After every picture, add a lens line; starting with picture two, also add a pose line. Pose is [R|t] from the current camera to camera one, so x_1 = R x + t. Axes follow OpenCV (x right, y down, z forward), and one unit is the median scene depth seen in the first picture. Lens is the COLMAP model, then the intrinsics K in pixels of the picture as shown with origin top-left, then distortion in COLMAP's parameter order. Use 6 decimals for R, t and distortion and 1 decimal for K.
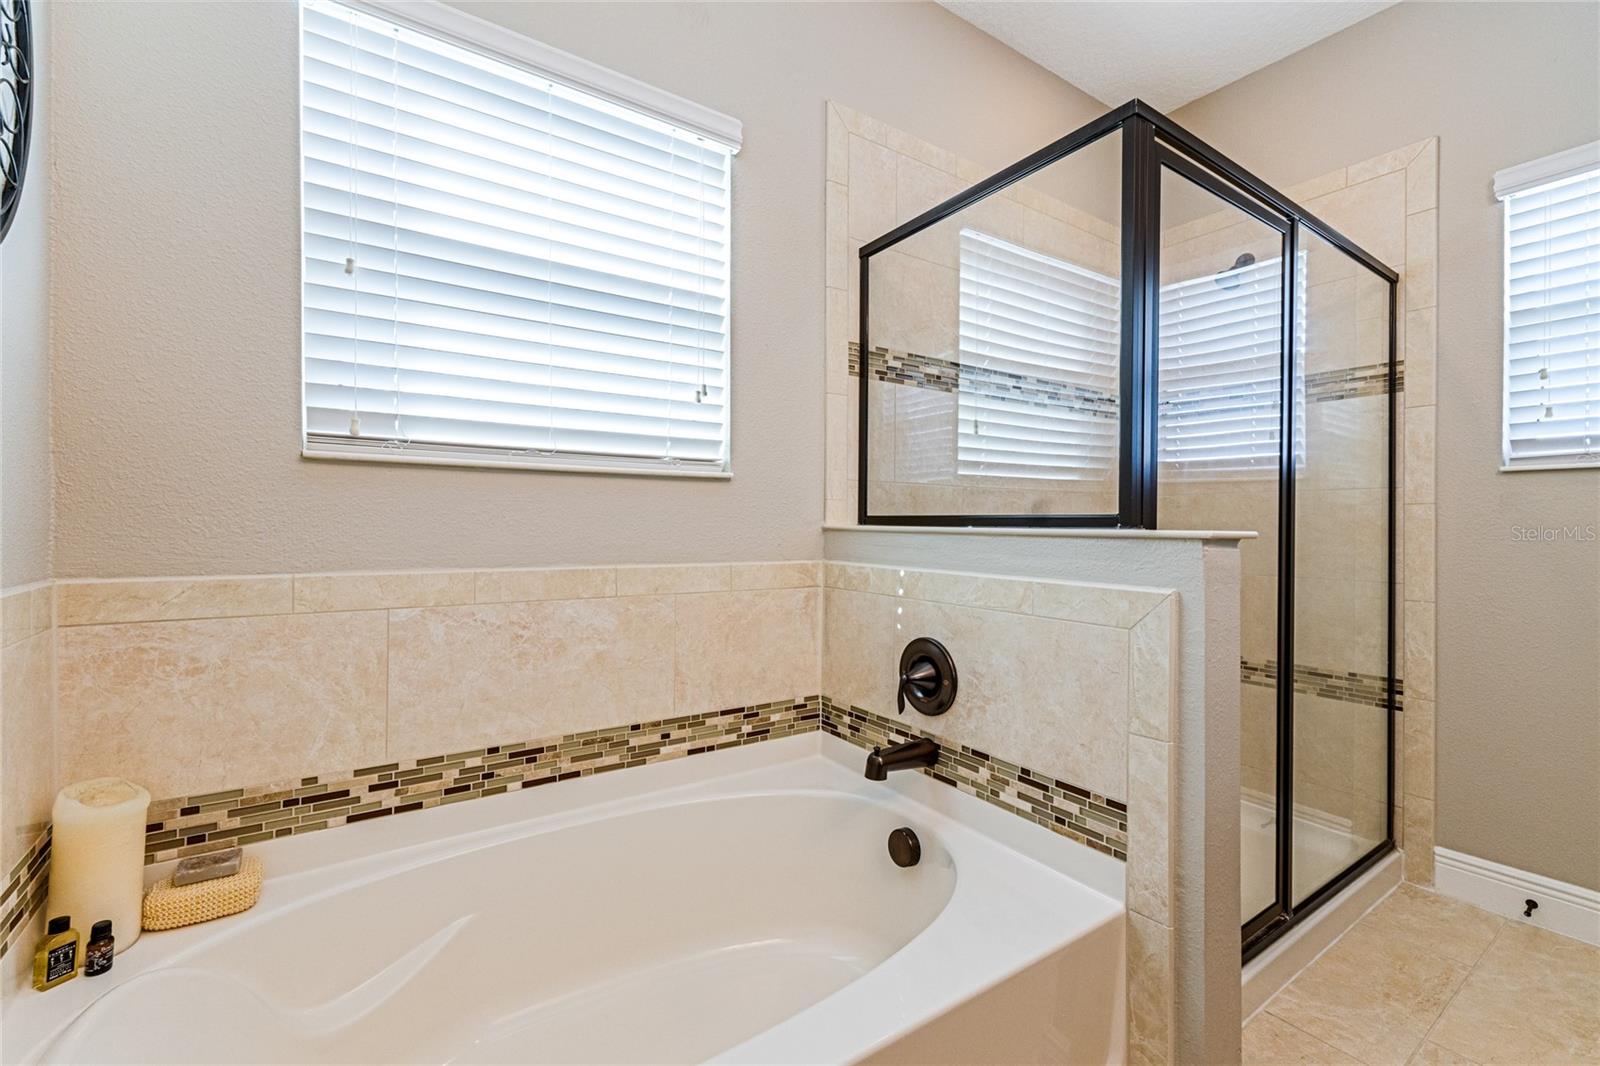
lens RADIAL K [[707.6, 0, 792.5], [0, 707.6, 522.3], [0, 0, 1]] dist [-0.005593, 0.003287]
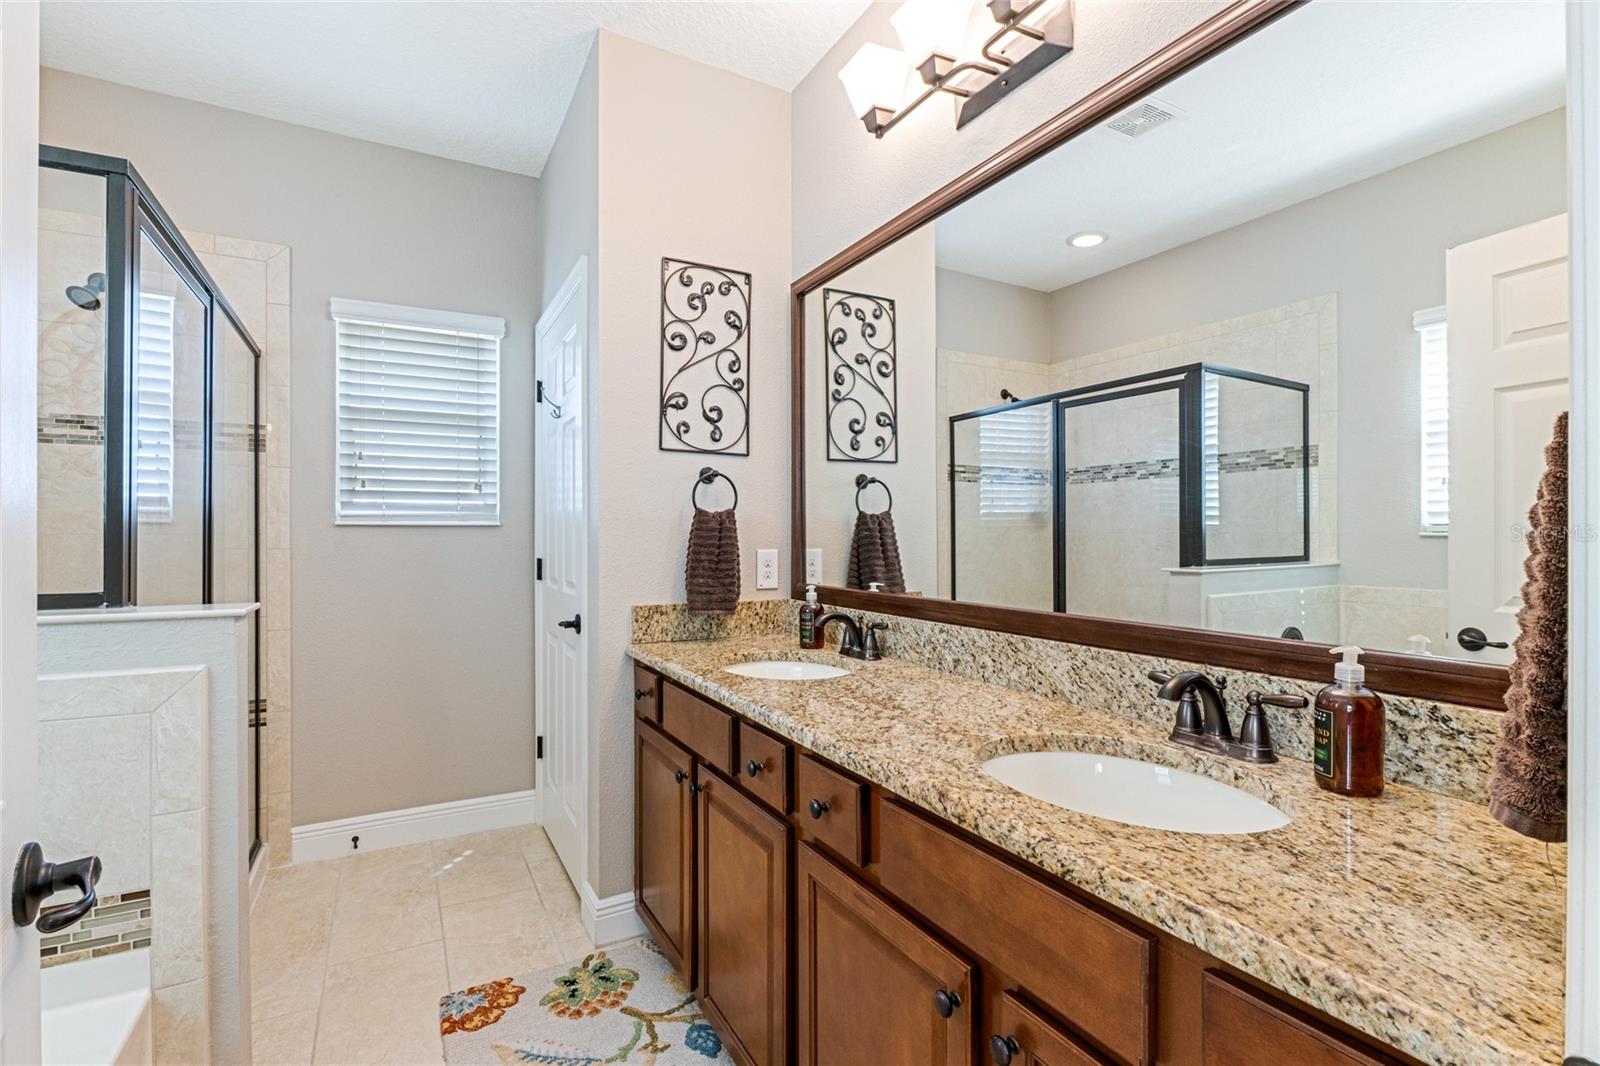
lens RADIAL K [[742.2, 0, 802.7], [0, 742.2, 526.6], [0, 0, 1]] dist [-0.009472, 0.002379]
pose [[0.099463, 0.002093, 0.995039, -0.302921], [-0.004474, 0.999989, -0.001656, -0.073311], [-0.995031, -0.004287, 0.099471, -0.011608]]
